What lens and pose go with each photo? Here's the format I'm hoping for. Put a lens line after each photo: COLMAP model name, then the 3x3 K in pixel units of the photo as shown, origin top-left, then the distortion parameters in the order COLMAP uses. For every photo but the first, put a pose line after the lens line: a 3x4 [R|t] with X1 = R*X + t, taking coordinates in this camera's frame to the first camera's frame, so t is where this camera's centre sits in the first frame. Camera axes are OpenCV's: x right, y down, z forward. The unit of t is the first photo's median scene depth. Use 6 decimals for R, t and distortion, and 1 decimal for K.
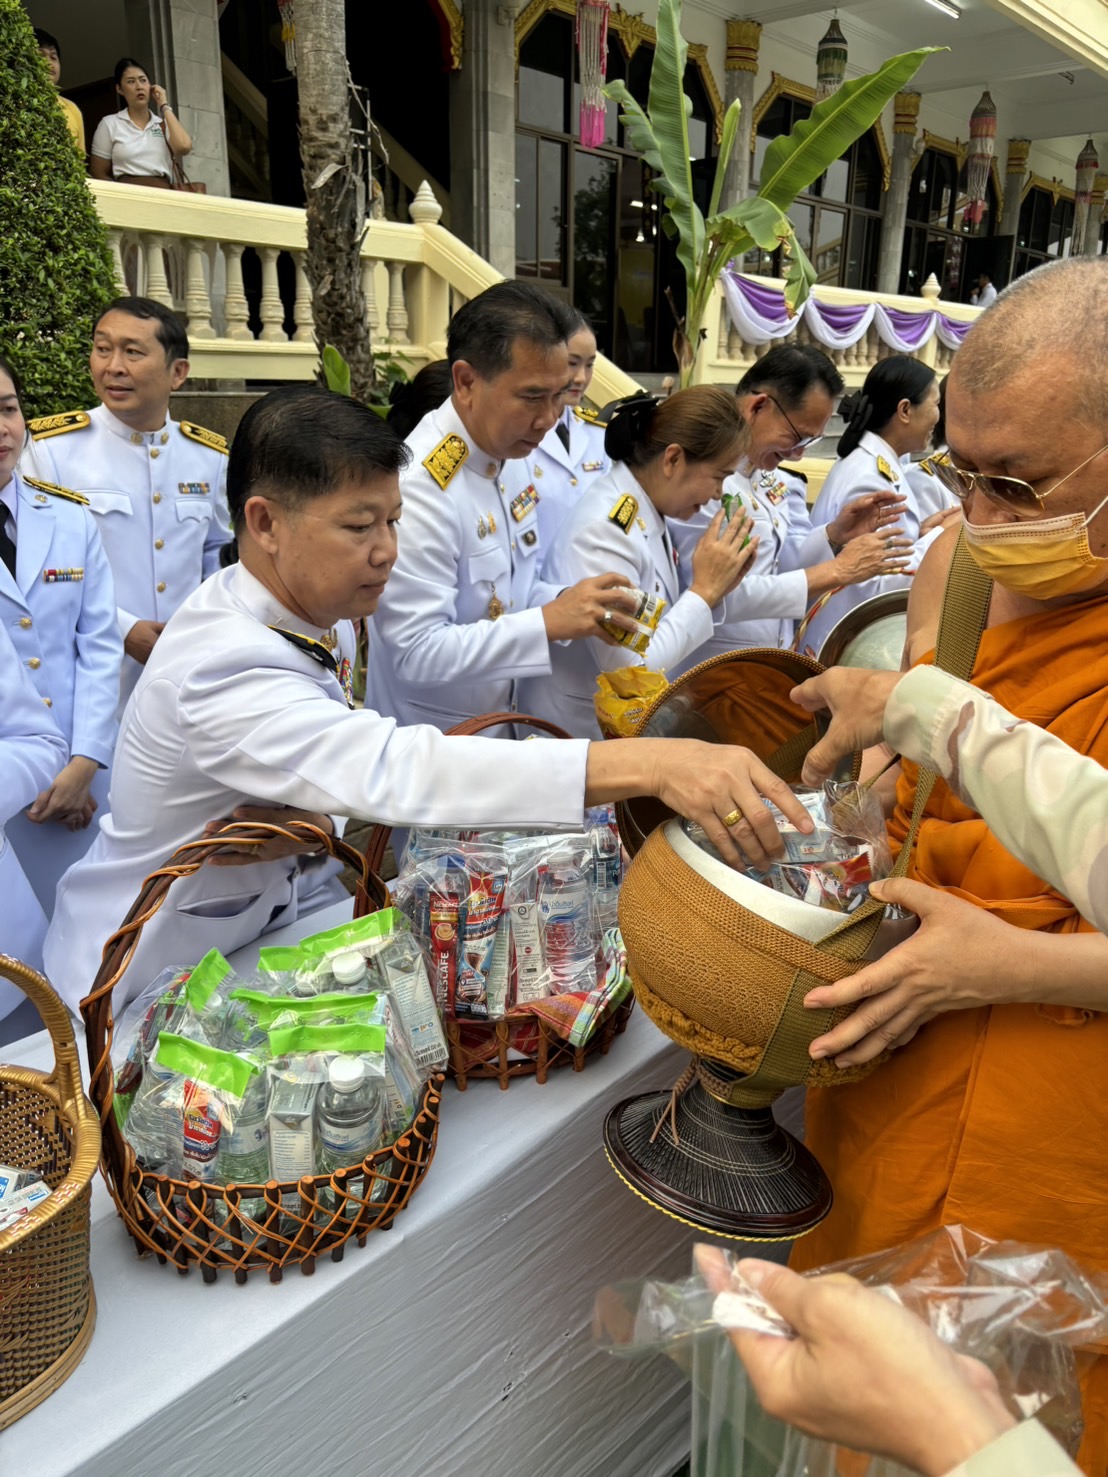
lens RADIAL K [[1236.1, 0, 583.0], [0, 1236.1, 717.5], [0, 0, 1]] dist [0.231878, -0.283638]
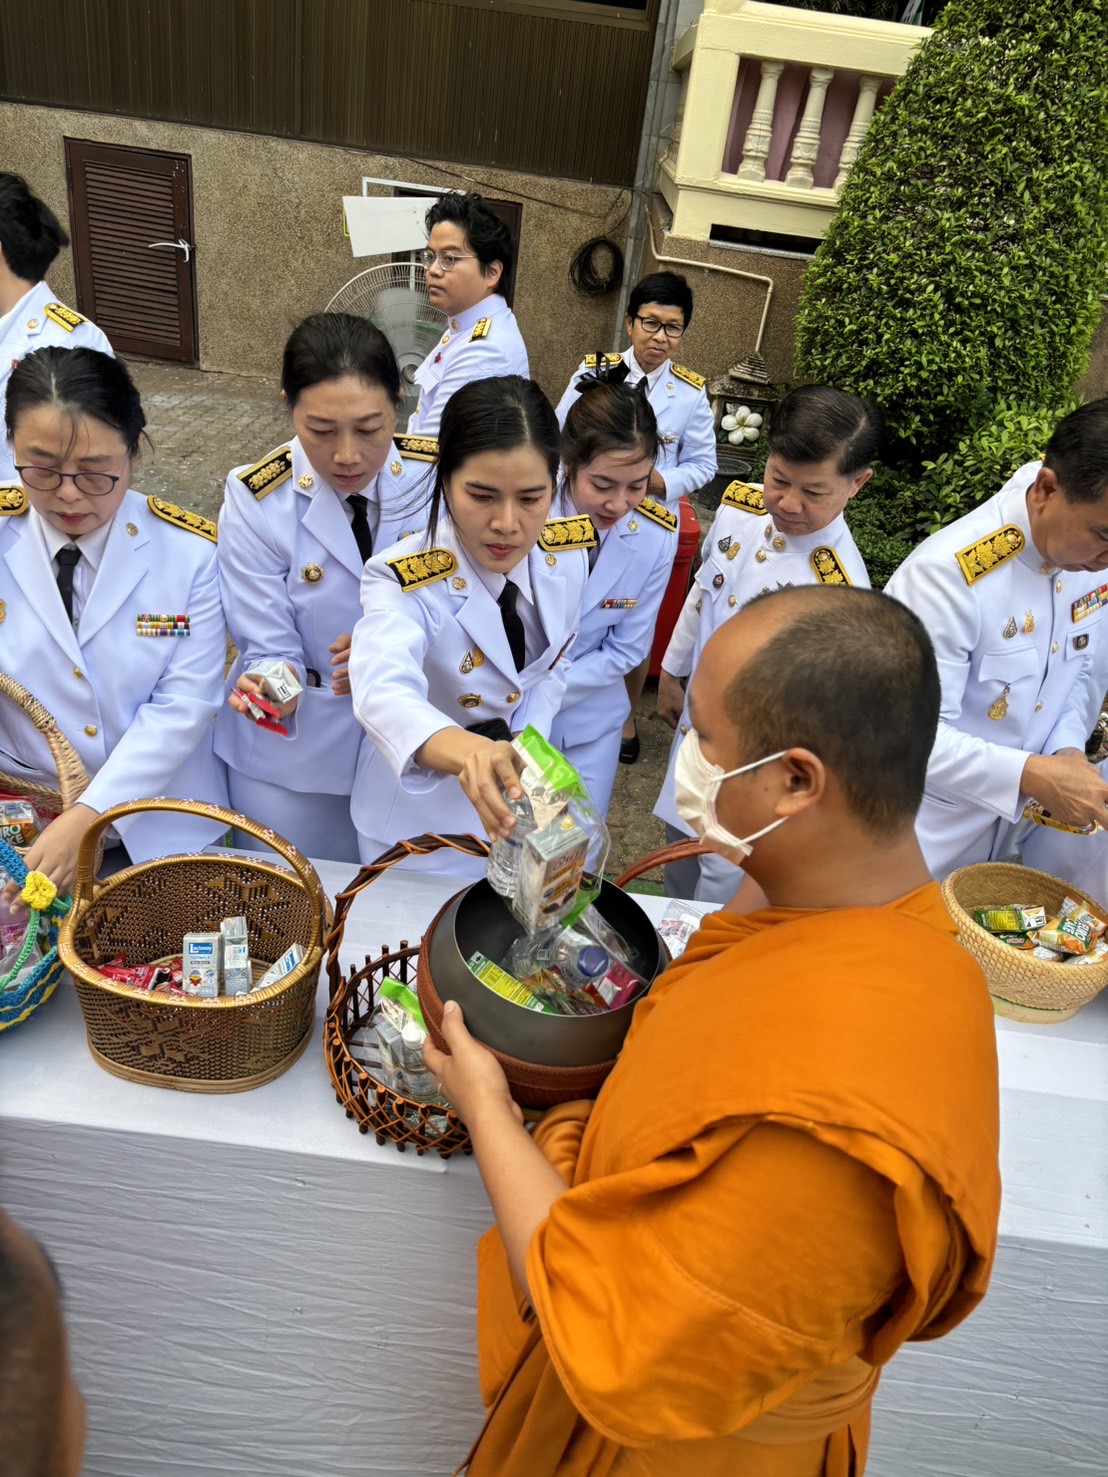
lens RADIAL K [[1236.1, 0, 583.0], [0, 1236.1, 717.5], [0, 0, 1]] dist [0.231878, -0.283638]
pose [[0.623199, 0.428451, -0.654257, 0.198842], [-0.322179, 0.902942, 0.284422, -0.143129], [0.712617, 0.033536, 0.700751, 0.065519]]
